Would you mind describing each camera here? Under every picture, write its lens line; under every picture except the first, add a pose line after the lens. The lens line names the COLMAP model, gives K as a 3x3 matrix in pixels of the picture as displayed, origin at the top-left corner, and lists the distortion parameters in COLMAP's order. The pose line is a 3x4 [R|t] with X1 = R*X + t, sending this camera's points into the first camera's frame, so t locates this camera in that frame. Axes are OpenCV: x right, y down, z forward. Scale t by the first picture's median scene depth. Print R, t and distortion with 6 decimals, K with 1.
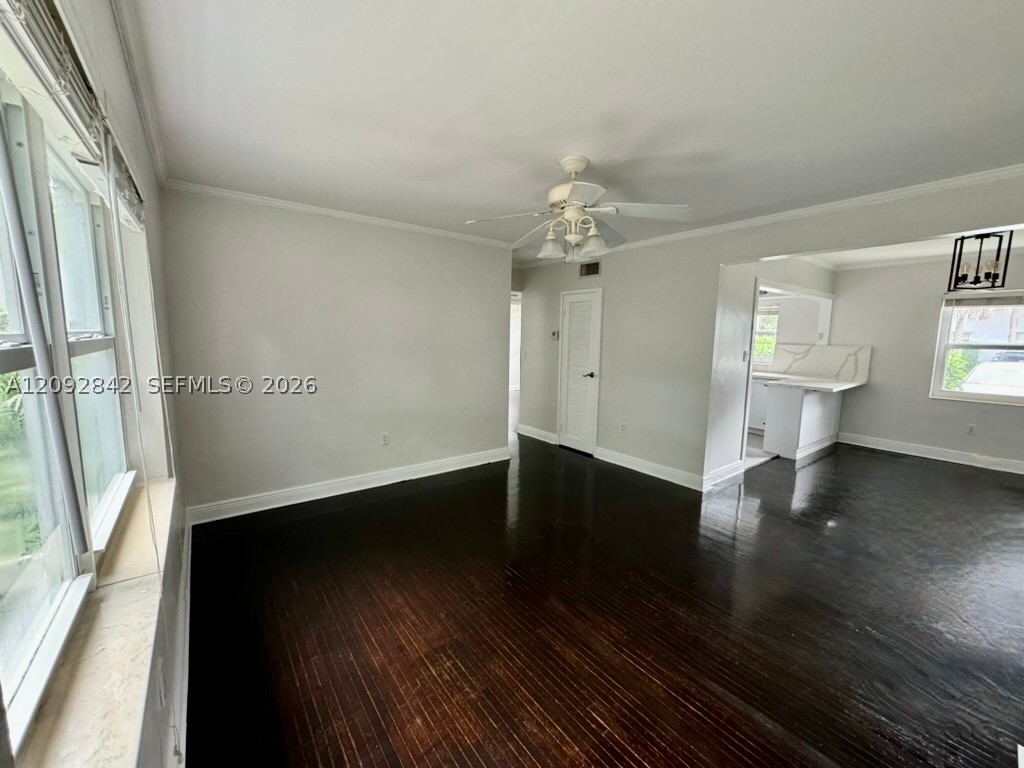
lens RADIAL K [[407.9, 0, 512.0], [0, 407.9, 384.0], [0, 0, 1]] dist [-0.002638, 0.000410]
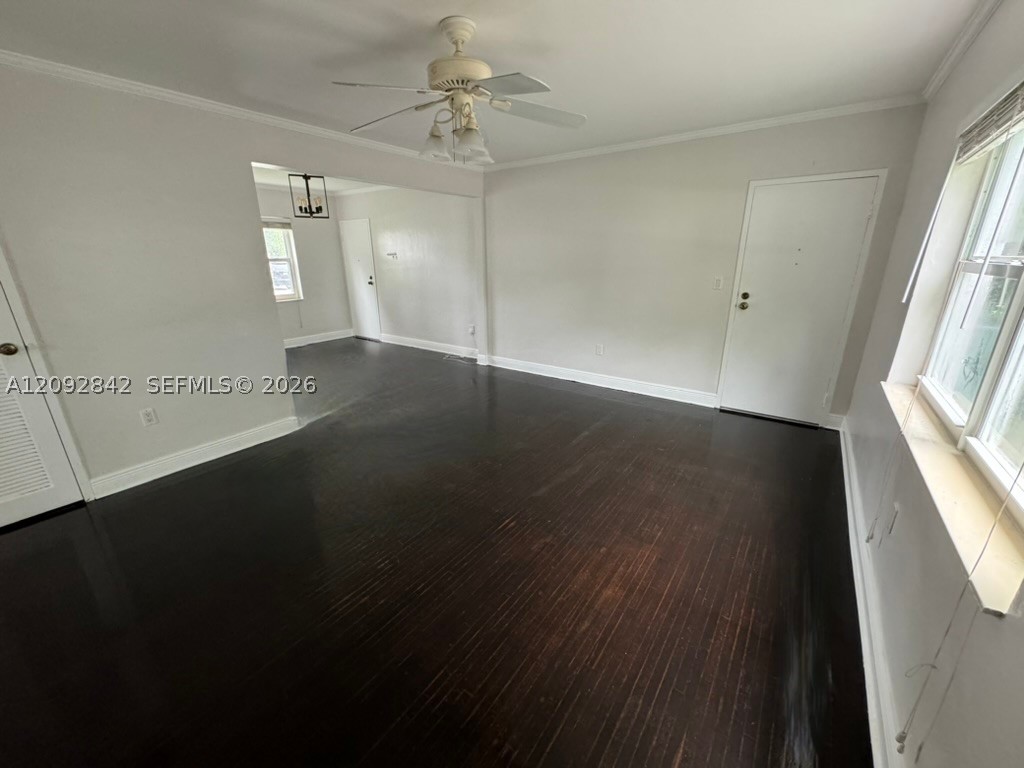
lens RADIAL K [[407.9, 0, 512.0], [0, 407.9, 384.0], [0, 0, 1]] dist [-0.002638, 0.000410]
pose [[-0.287479, -0.304374, 0.908137, -0.837631], [0.115056, 0.930321, 0.348232, -0.171872], [-0.950851, 0.204596, -0.232428, 1.282111]]
